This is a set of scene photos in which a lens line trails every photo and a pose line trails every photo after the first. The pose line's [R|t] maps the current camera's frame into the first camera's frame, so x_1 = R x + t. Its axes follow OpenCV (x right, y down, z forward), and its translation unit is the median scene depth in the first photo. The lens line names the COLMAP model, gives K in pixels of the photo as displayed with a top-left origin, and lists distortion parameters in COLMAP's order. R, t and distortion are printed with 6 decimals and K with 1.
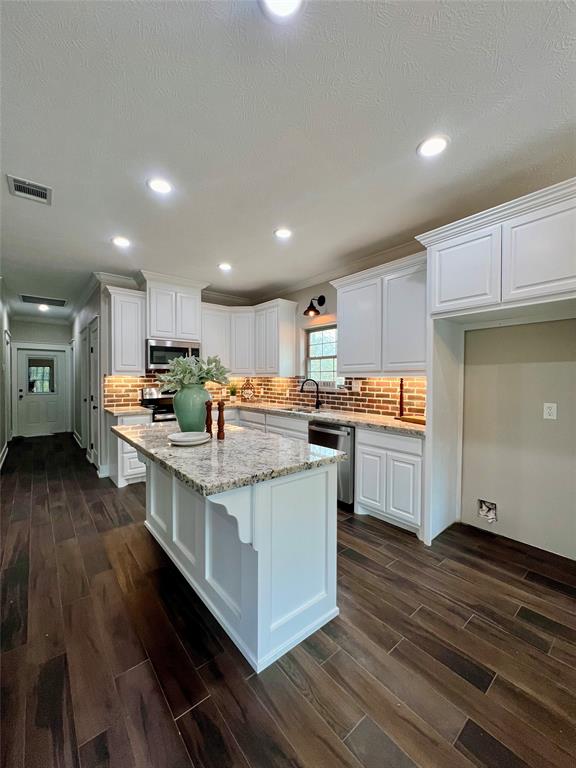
lens RADIAL K [[307.2, 0, 289.7], [0, 307.2, 383.4], [0, 0, 1]] dist [-0.001428, -0.000367]
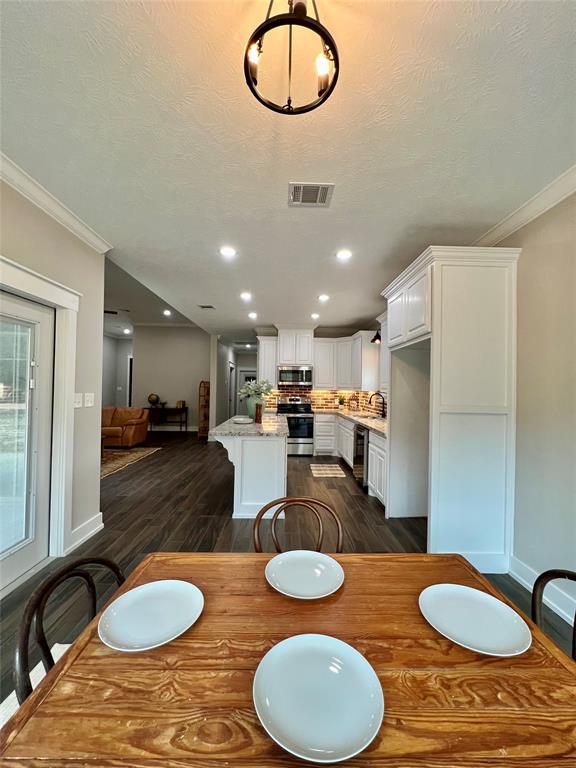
lens RADIAL K [[307.2, 0, 289.9], [0, 307.2, 383.4], [0, 0, 1]] dist [-0.001428, -0.000367]
pose [[0.785306, 0.000995, -0.619108, 0.566860], [-0.024455, 0.999268, -0.029413, -0.008731], [0.618625, 0.038238, 0.784755, -0.204033]]
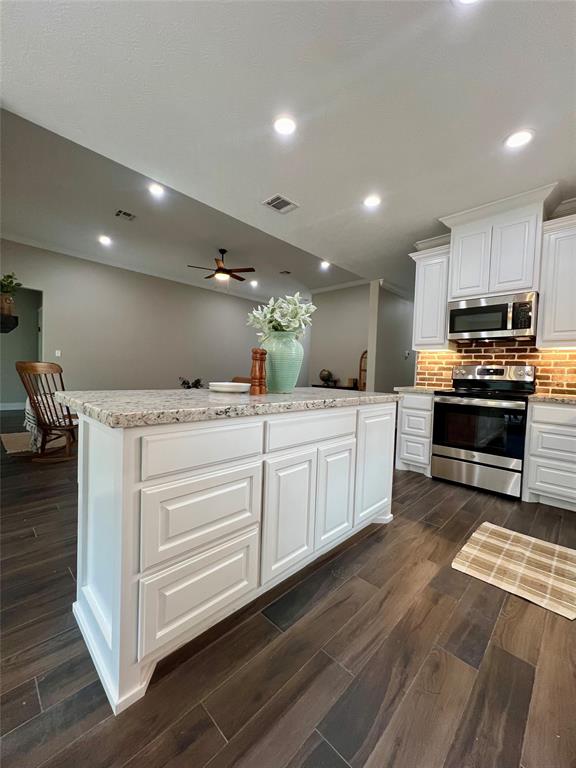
lens RADIAL K [[307.2, 0, 288.8], [0, 307.2, 383.0], [0, 0, 1]] dist [-0.001428, -0.000367]
pose [[0.106997, 0.037948, -0.993535, 0.292465], [-0.051591, 0.998137, 0.032568, 0.060475], [0.992920, 0.047773, 0.108755, 0.508891]]
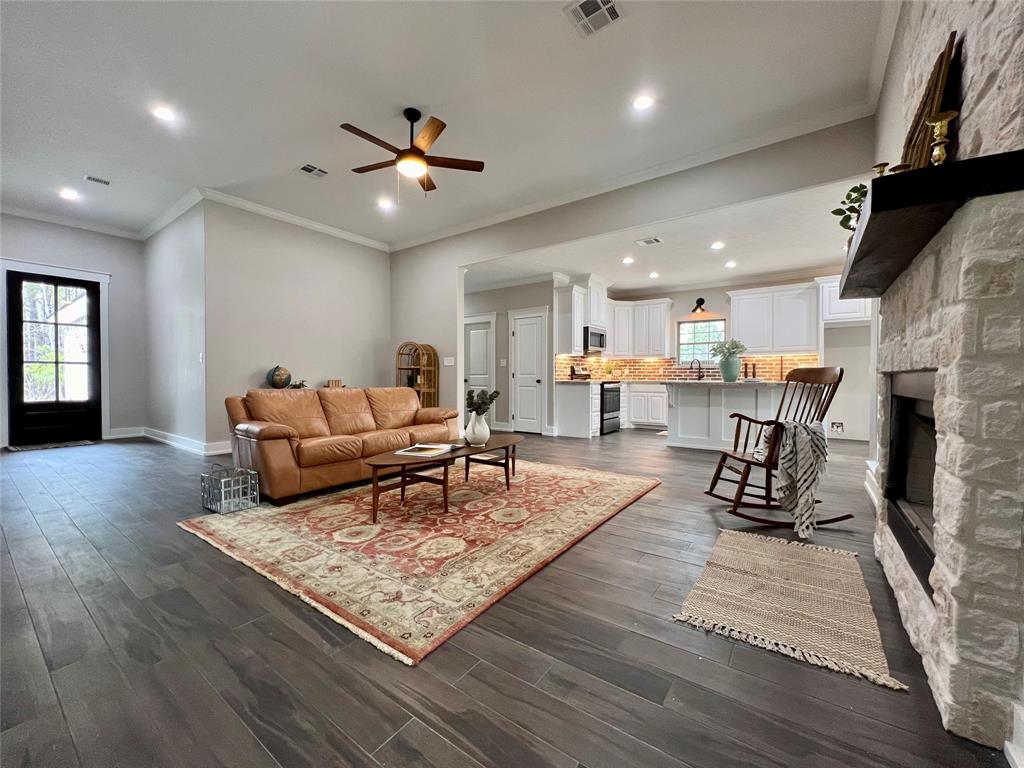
lens RADIAL K [[409.6, 0, 508.8], [0, 409.6, 383.7], [0, 0, 1]] dist [-0.001428, -0.000367]
pose [[0.969767, -0.008176, 0.243895, -1.196274], [0.007948, 0.999967, 0.001919, 0.087972], [-0.243903, 0.000078, 0.969800, -0.571618]]
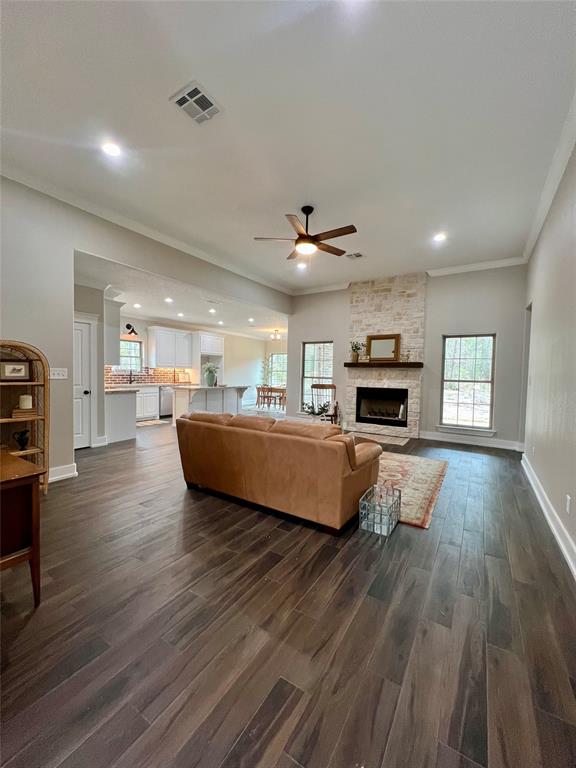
lens RADIAL K [[307.2, 0, 291.3], [0, 307.2, 384.5], [0, 0, 1]] dist [-0.001428, -0.000367]
pose [[-0.316429, -0.047601, 0.947421, -2.053980], [-0.005454, 0.998815, 0.048361, -0.011800], [-0.948601, 0.010136, -0.316314, 0.667542]]
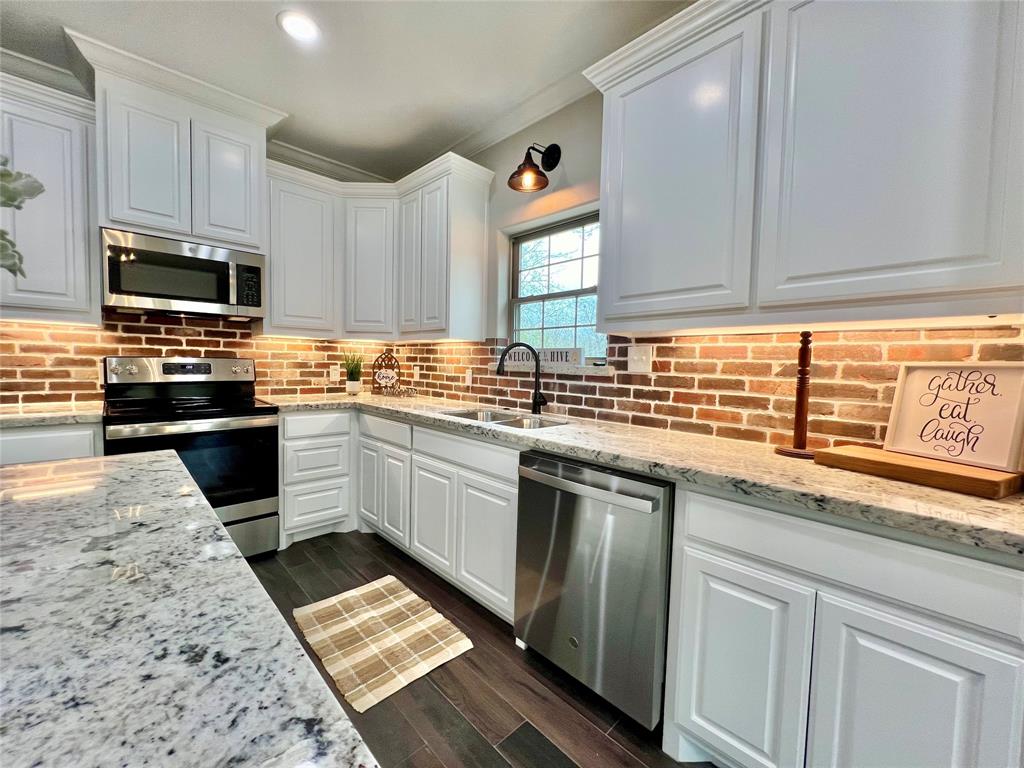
lens RADIAL K [[409.6, 0, 511.4], [0, 409.6, 383.2], [0, 0, 1]] dist [-0.001428, -0.000367]
pose [[0.996882, 0.017639, 0.076907, 0.011866], [-0.020211, 0.999258, 0.032798, 0.023376], [-0.076272, -0.034250, 0.996499, 0.445380]]
